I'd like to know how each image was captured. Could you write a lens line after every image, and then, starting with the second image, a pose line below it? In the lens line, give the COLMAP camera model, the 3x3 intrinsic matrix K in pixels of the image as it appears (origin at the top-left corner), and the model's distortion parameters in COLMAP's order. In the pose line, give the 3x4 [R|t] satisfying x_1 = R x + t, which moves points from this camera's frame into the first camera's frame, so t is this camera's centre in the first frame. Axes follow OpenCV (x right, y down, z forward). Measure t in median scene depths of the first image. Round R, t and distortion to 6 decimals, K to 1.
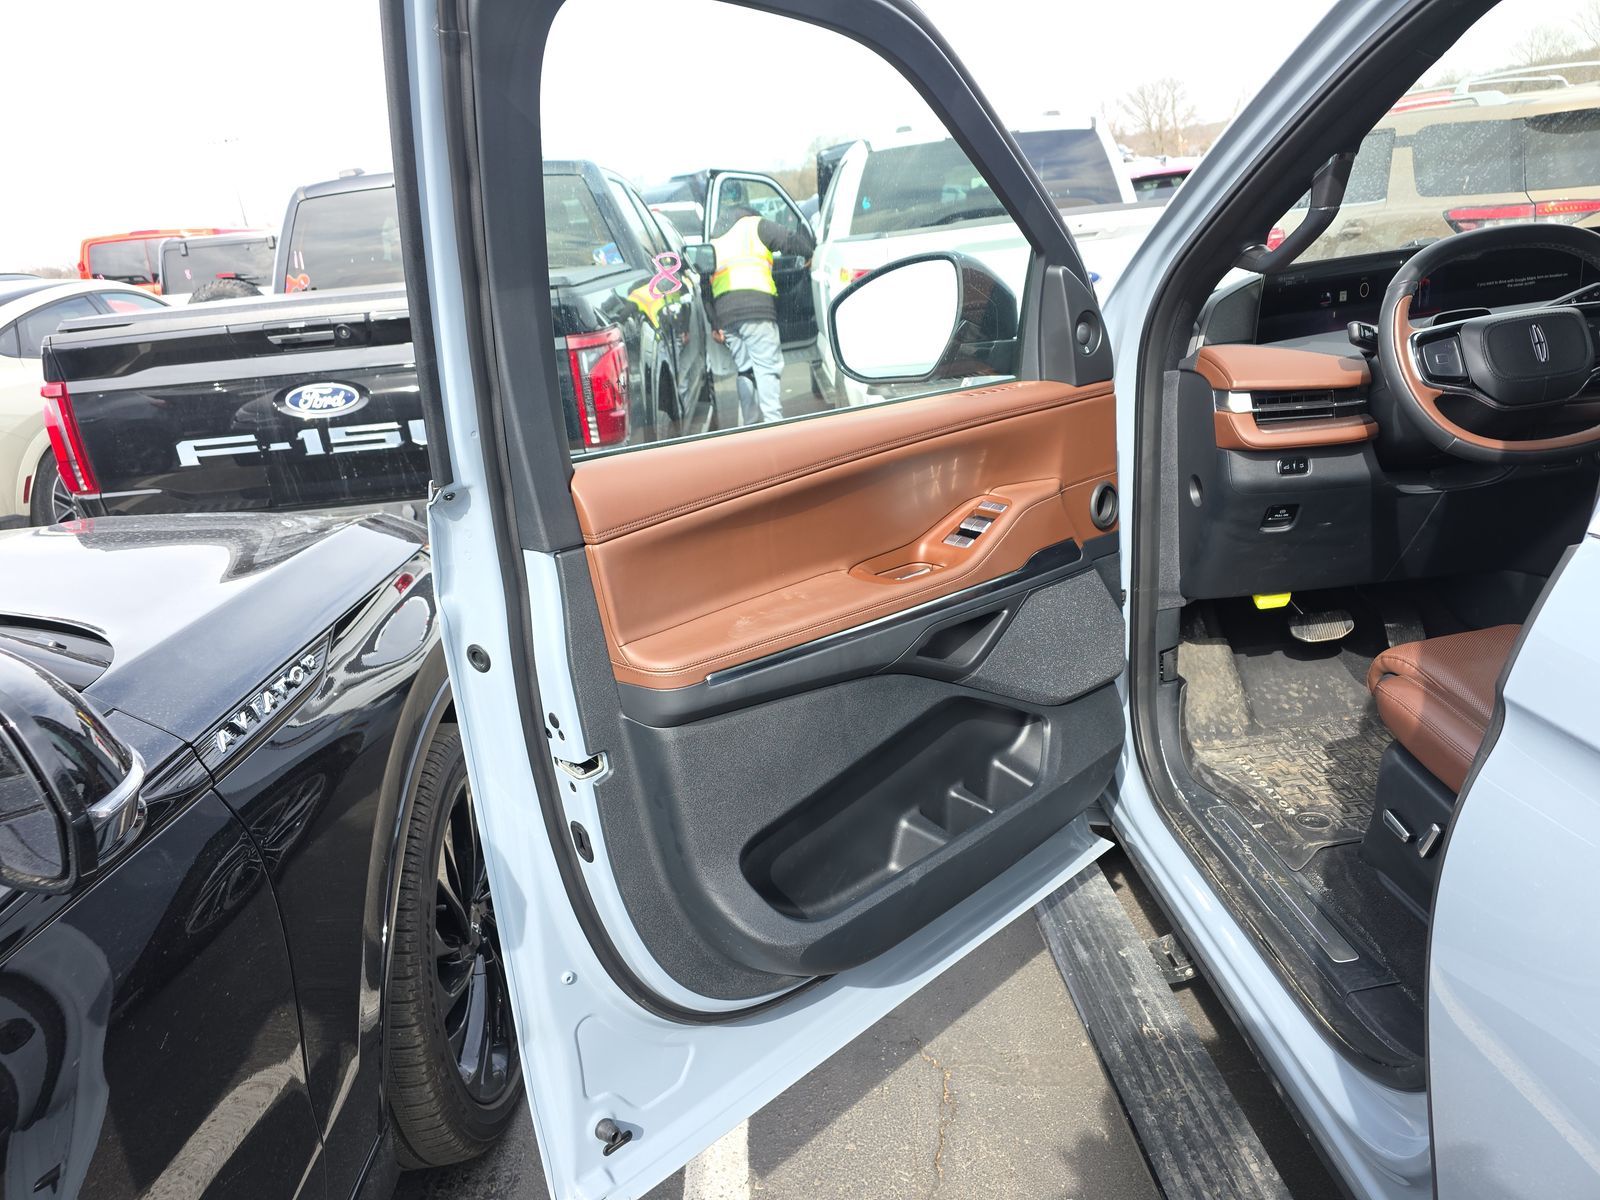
lens RADIAL K [[1053.7, 0, 800.0], [0, 1053.7, 600.0], [0, 0, 1]] dist [0.001834, 0.001657]
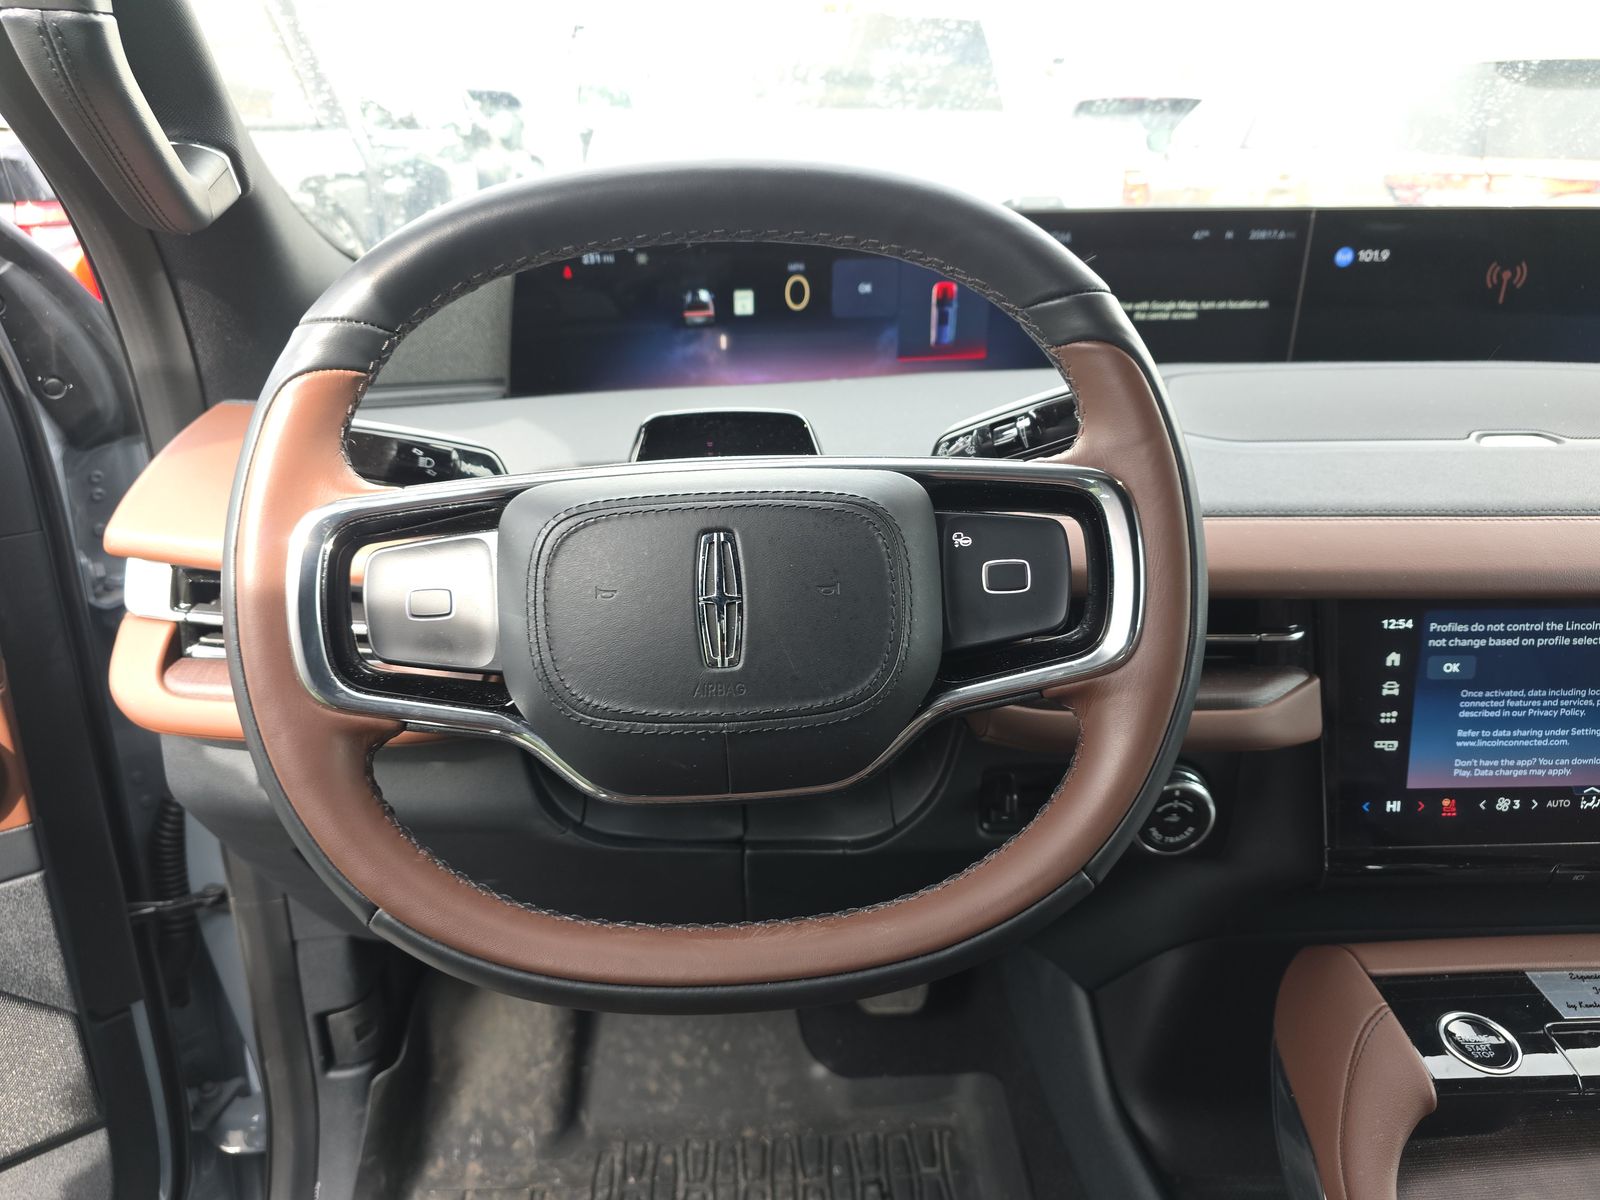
lens RADIAL K [[1069.0, 0, 800.0], [0, 1069.0, 600.0], [0, 0, 1]] dist [0.005805, -0.002341]
pose [[0.994492, 0.099630, 0.032559, 0.181255], [-0.101933, 0.991646, 0.079045, -0.068163], [-0.024412, -0.081928, 0.996339, 0.182030]]
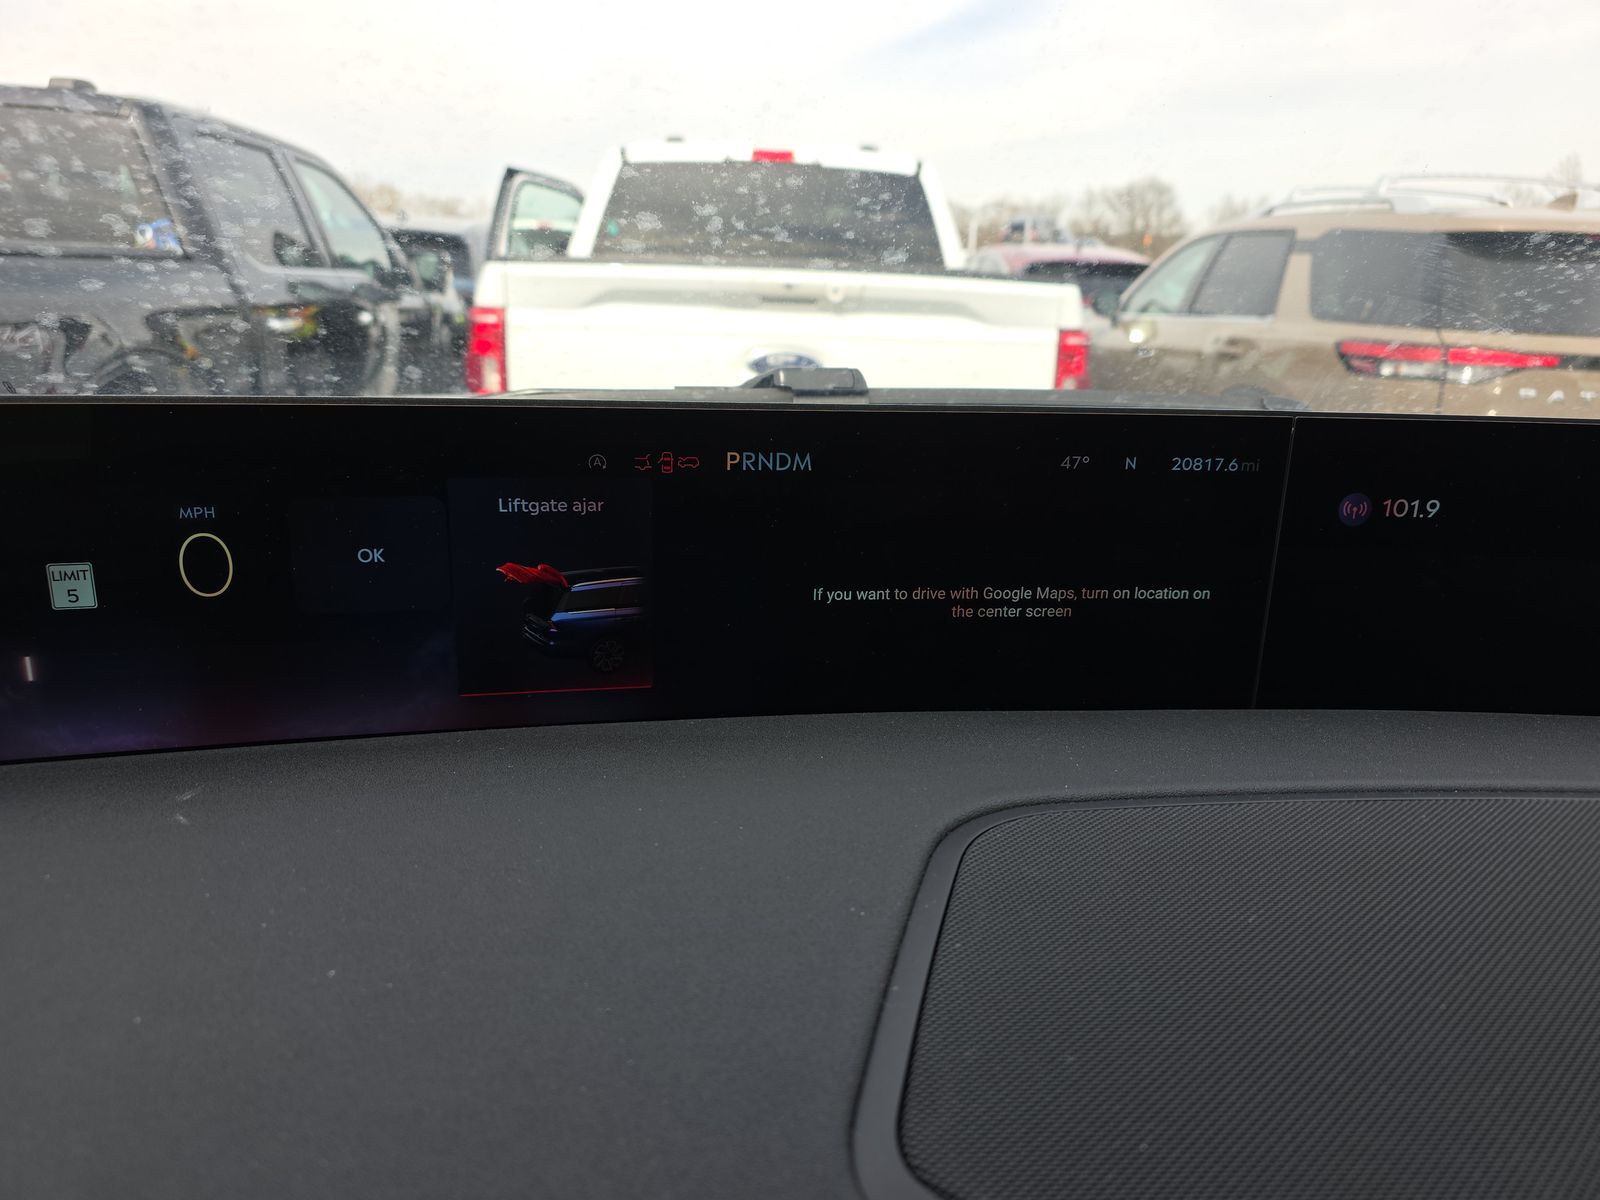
lens RADIAL K [[1081.3, 0, 800.0], [0, 1081.3, 600.0], [0, 0, 1]] dist [0.015721, 0.001503]
pose [[0.990687, 0.125241, 0.053431, 0.217026], [-0.122299, 0.990958, -0.055183, -0.098398], [-0.059859, 0.048134, 0.997046, 0.264715]]
